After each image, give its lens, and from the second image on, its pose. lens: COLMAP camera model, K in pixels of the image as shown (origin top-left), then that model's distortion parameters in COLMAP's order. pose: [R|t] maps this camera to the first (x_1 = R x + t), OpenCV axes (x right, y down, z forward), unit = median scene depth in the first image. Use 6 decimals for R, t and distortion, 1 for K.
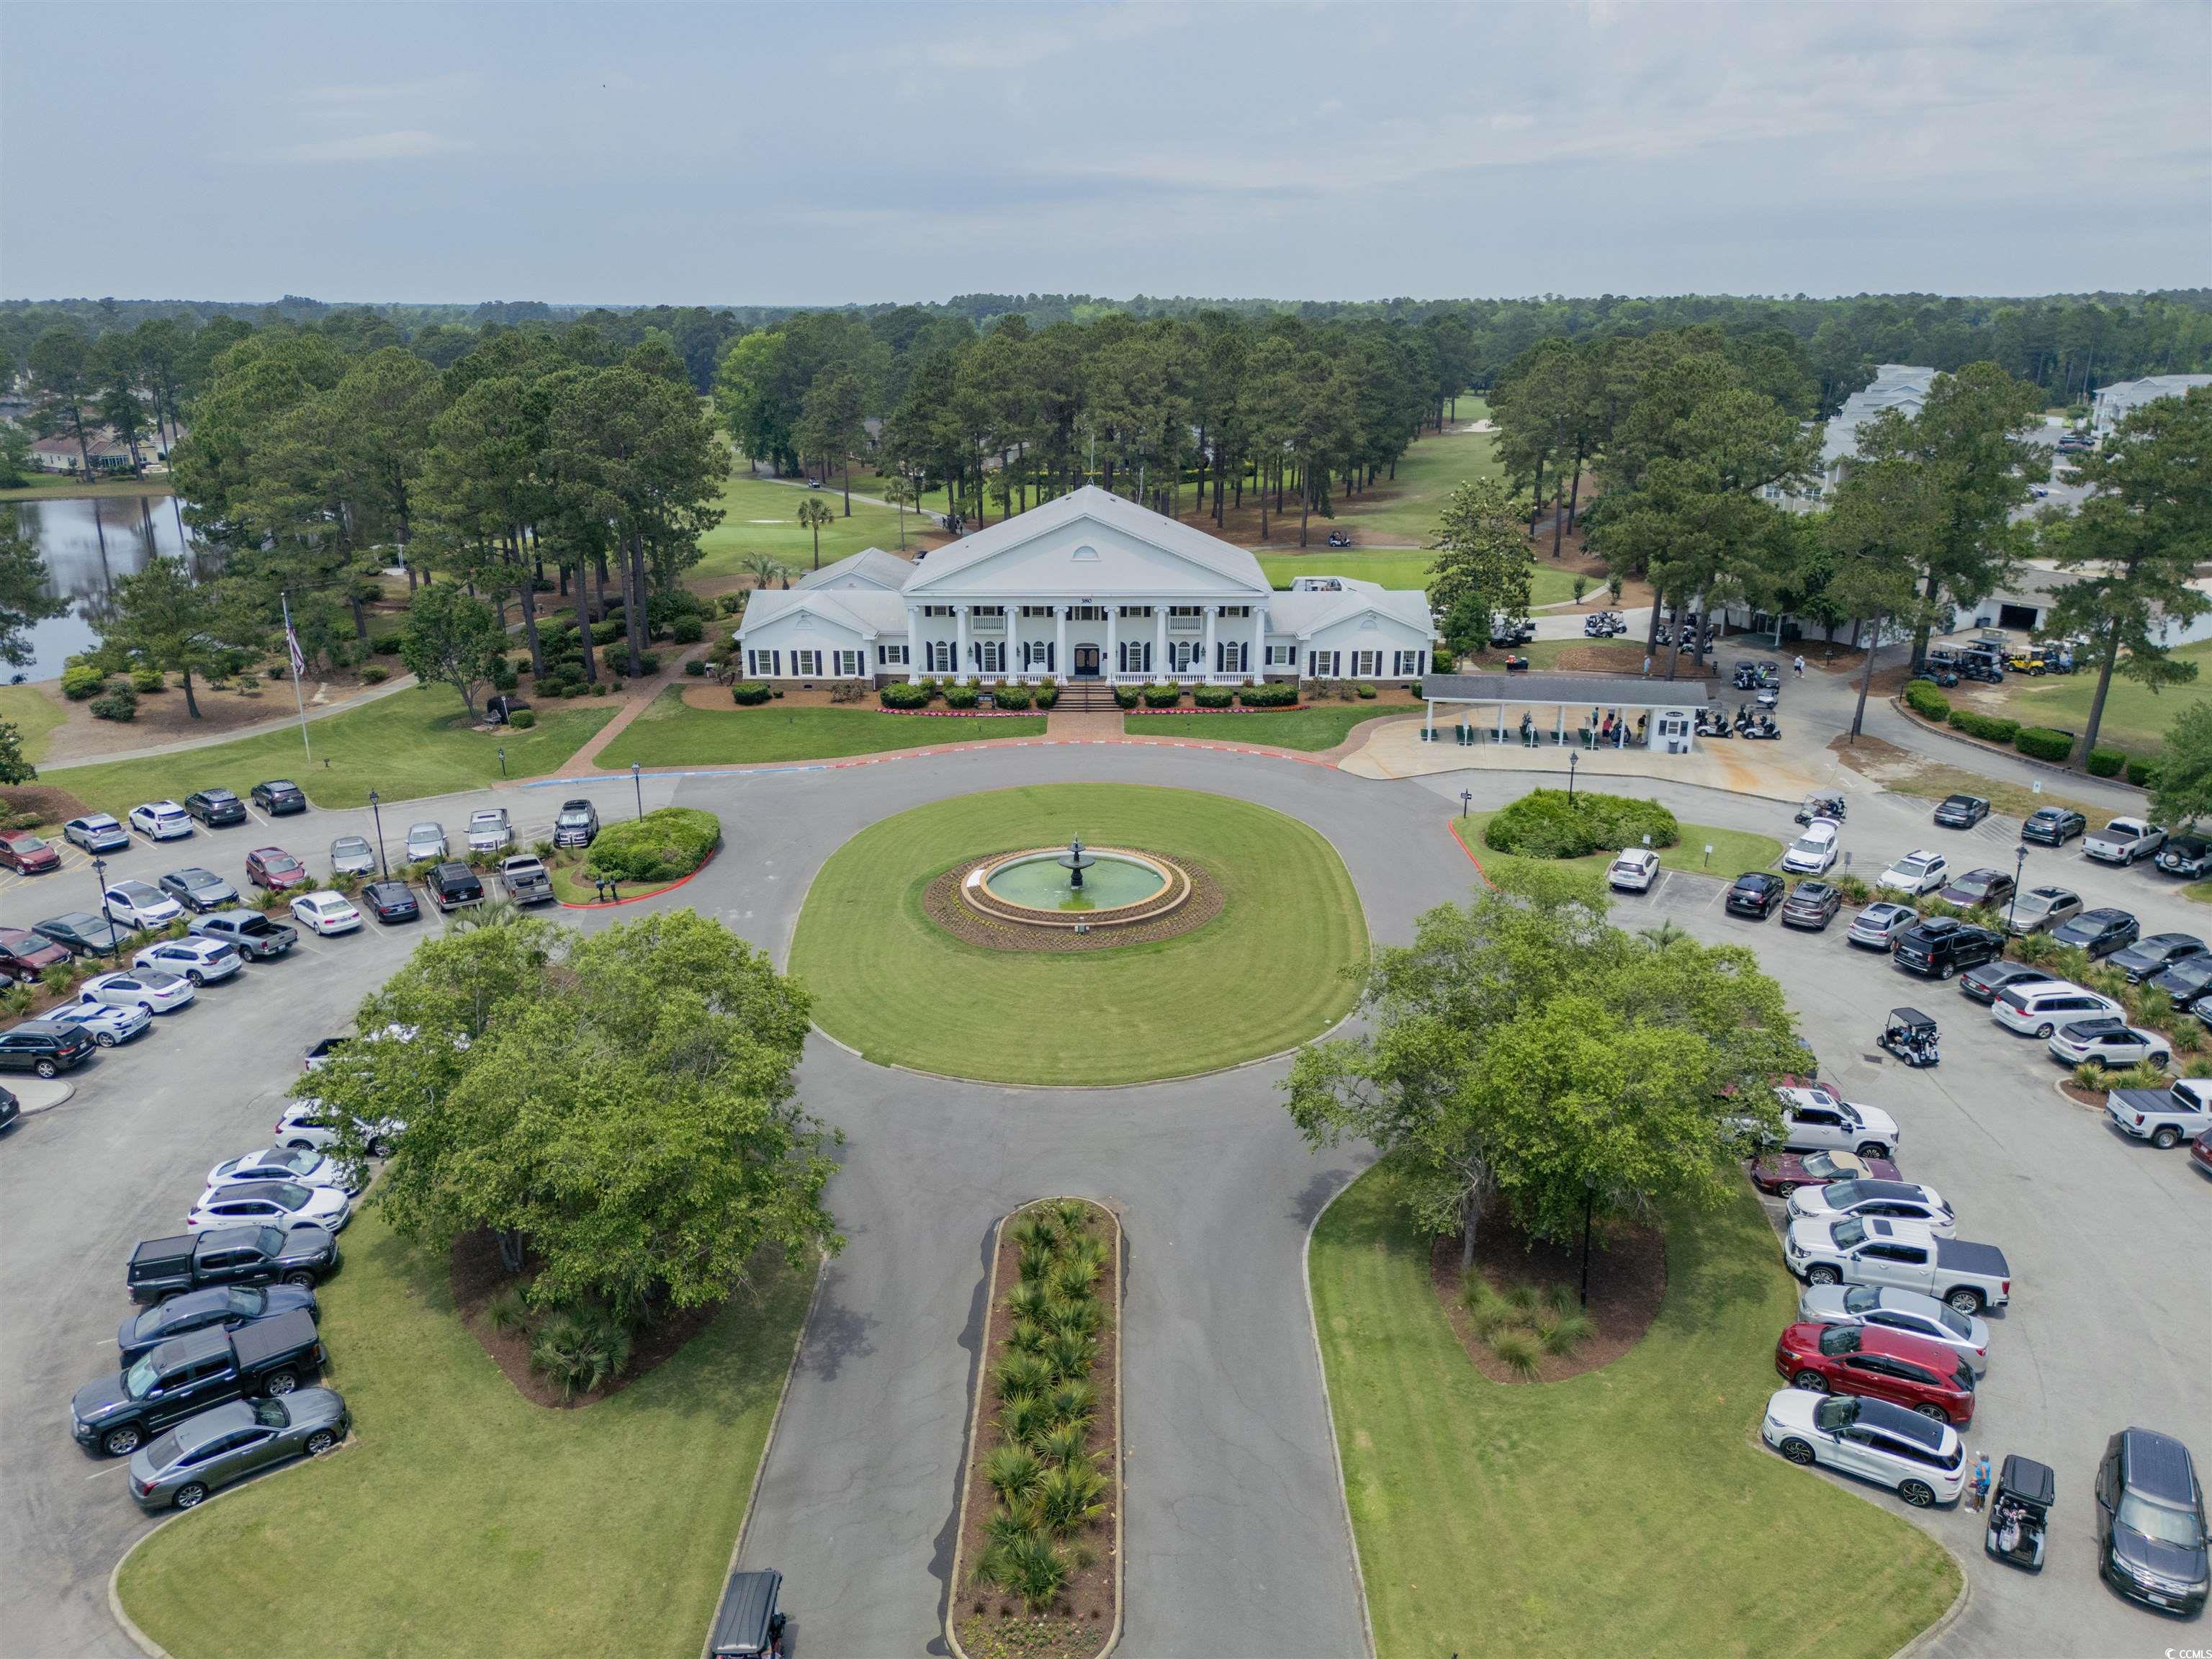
lens RADIAL K [[1557.8, 0, 1105.3], [0, 1557.8, 867.2], [0, 0, 1]] dist [0.068213, -0.054385]
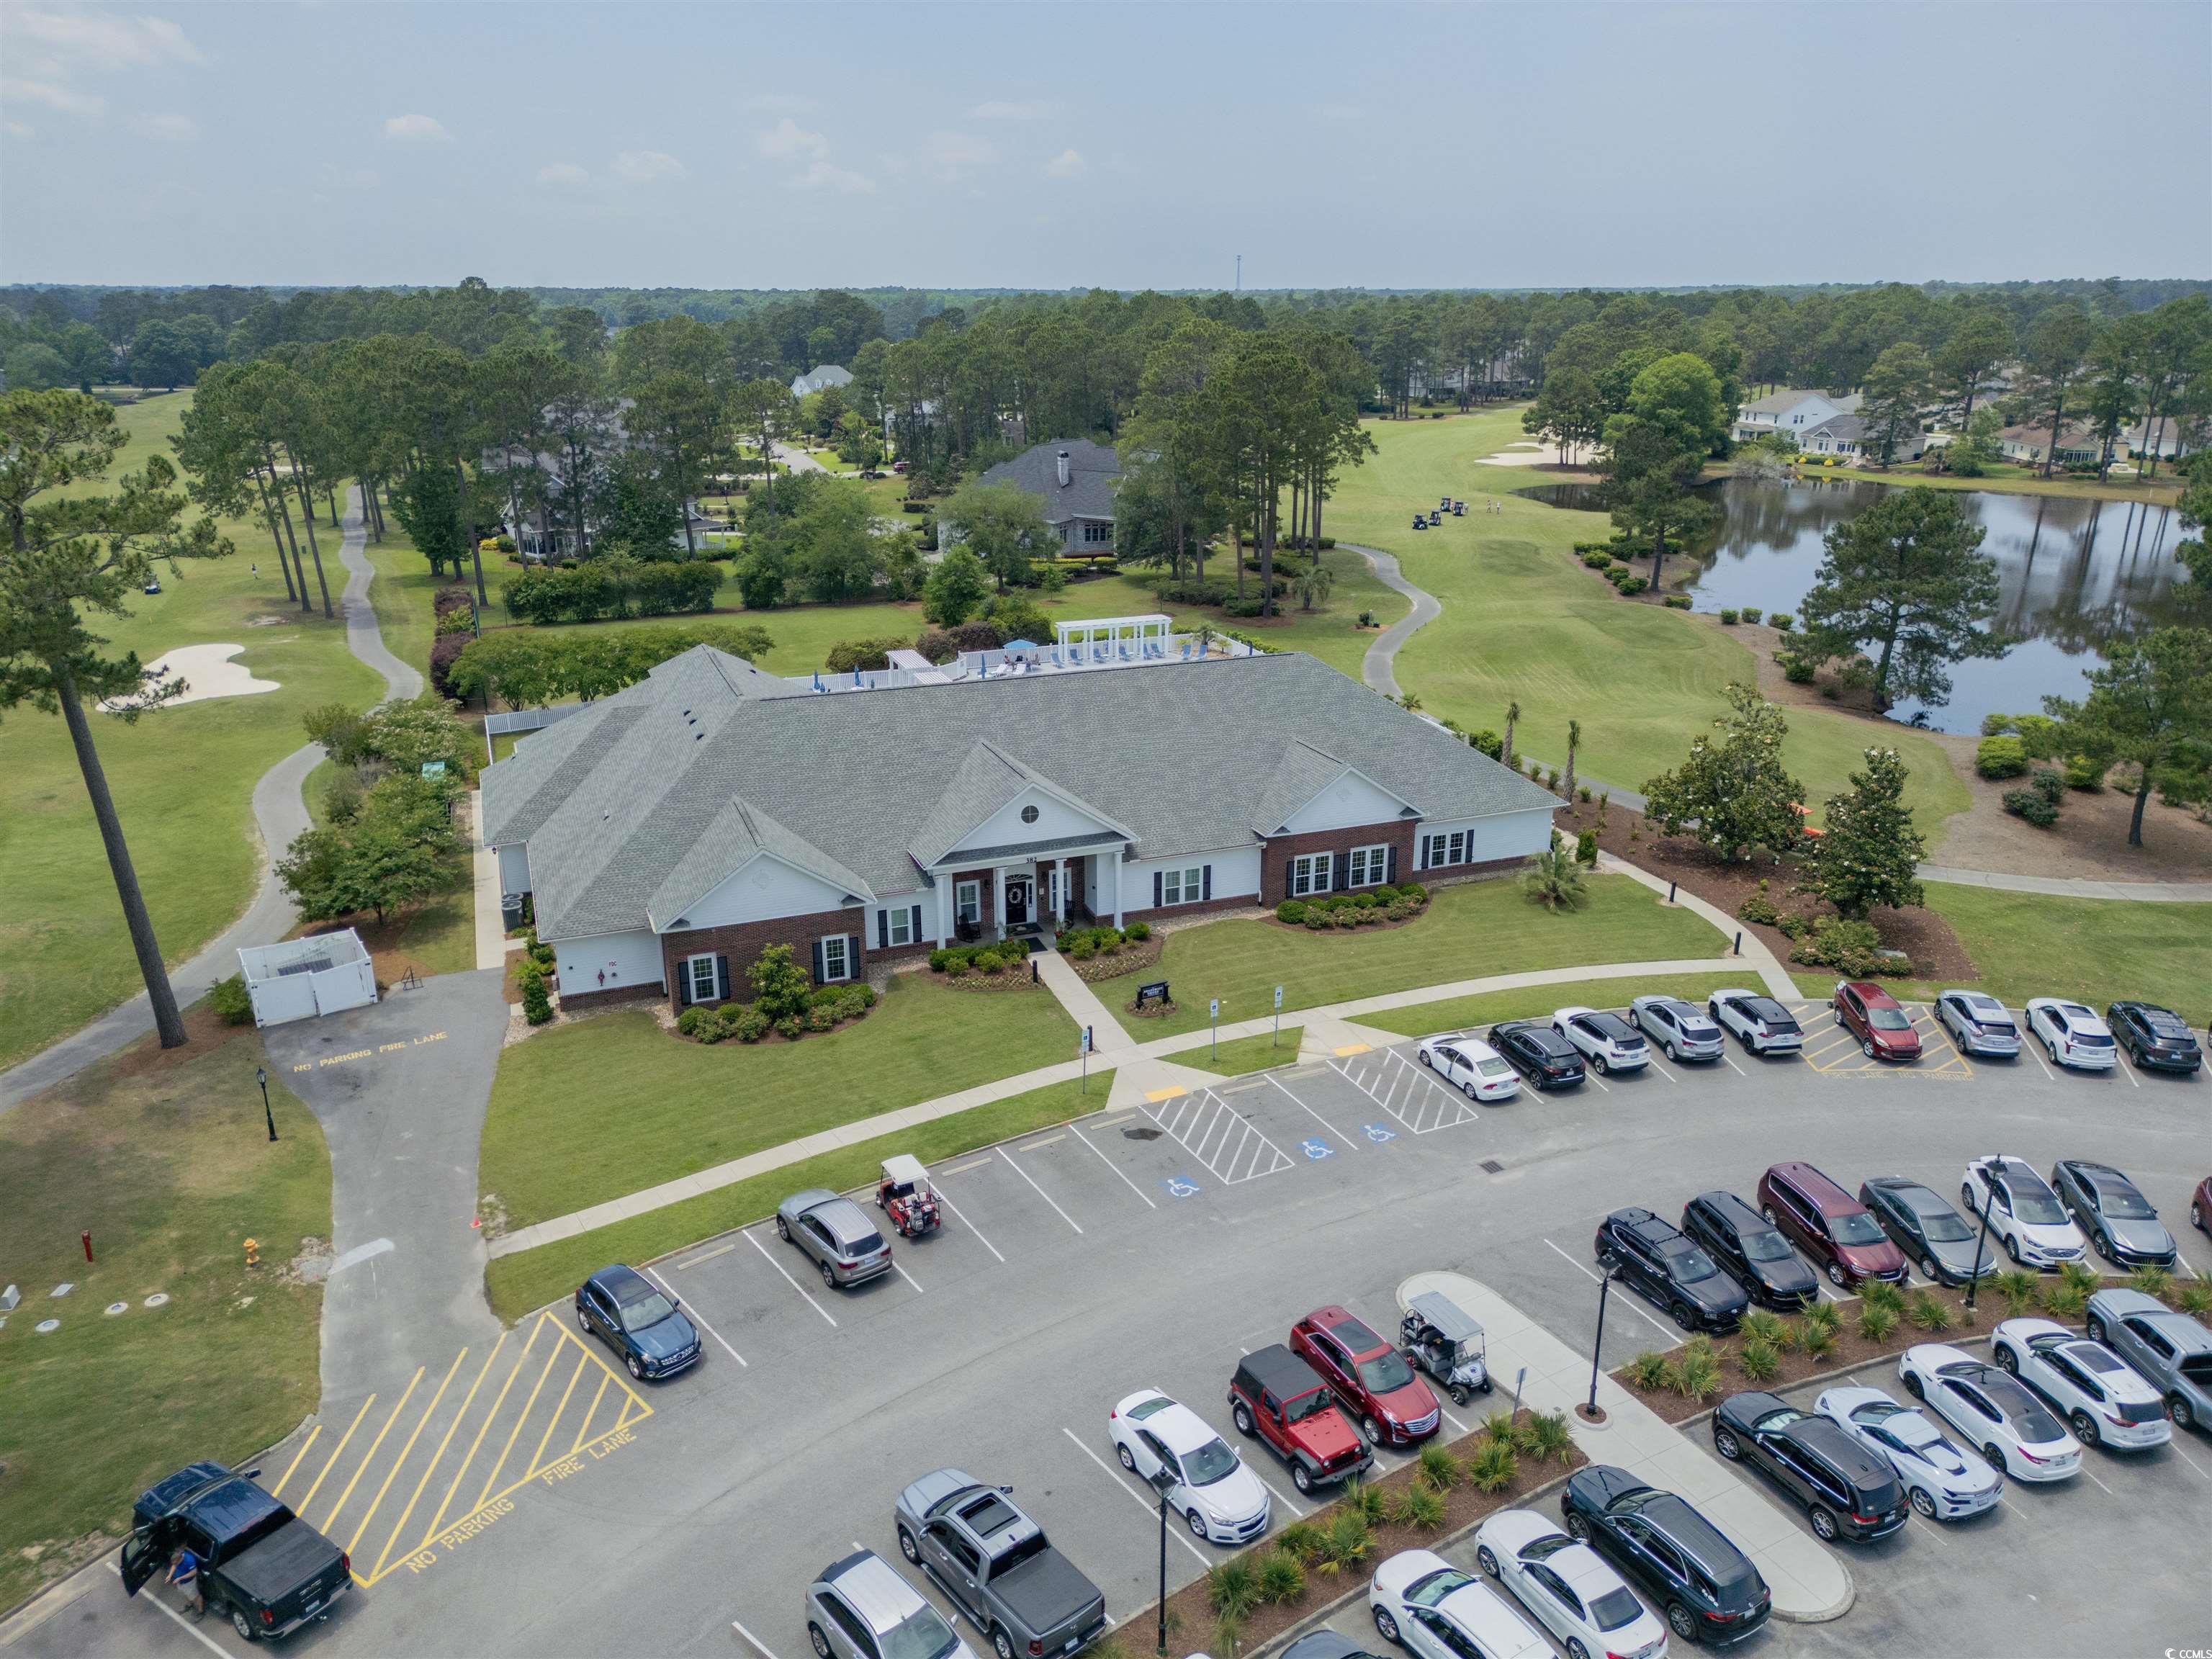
lens RADIAL K [[1557.8, 0, 1119.8], [0, 1557.8, 812.7], [0, 0, 1]] dist [0.068213, -0.054385]
pose [[0.489384, 0.276678, -0.827014, -0.194797], [-0.292894, 0.945397, 0.142963, -0.072419], [0.821411, 0.172263, 0.543699, 0.210354]]
